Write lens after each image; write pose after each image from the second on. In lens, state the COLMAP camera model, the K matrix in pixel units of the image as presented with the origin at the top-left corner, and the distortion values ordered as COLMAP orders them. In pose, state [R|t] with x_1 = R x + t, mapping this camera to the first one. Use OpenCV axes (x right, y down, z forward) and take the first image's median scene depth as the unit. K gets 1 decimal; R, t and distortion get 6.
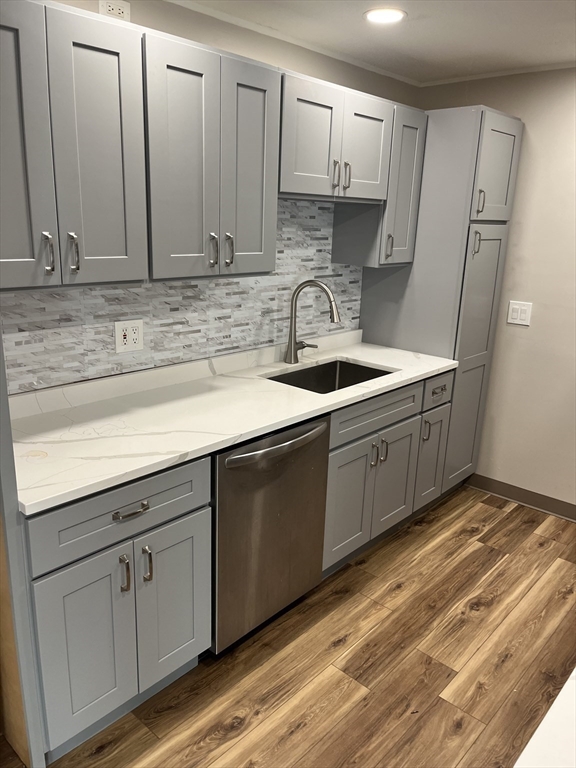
lens RADIAL K [[581.2, 0, 287.6], [0, 581.2, 384.1], [0, 0, 1]] dist [0.063017, -0.092653]
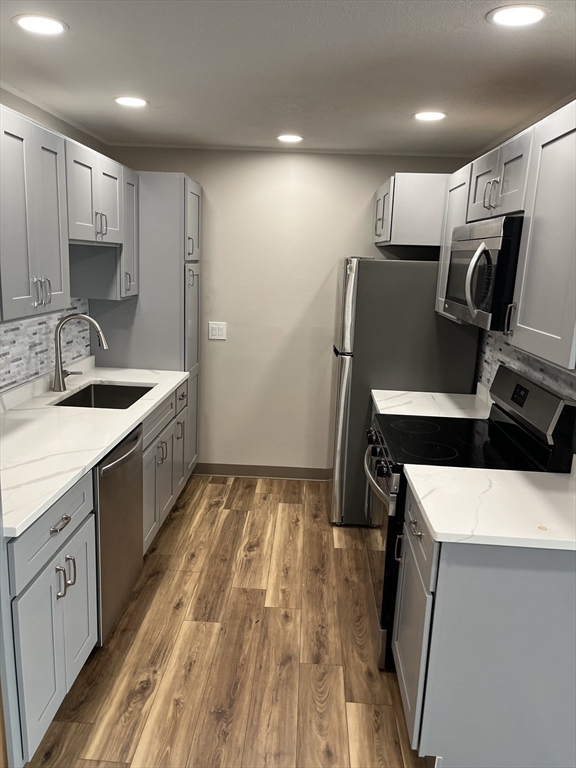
lens RADIAL K [[581.2, 0, 291.0], [0, 581.2, 388.5], [0, 0, 1]] dist [0.063017, -0.092653]
pose [[0.764098, -0.137279, 0.630324, -0.411030], [0.157675, 0.987203, 0.023865, 0.000488], [-0.625534, 0.081151, 0.775965, -0.124701]]
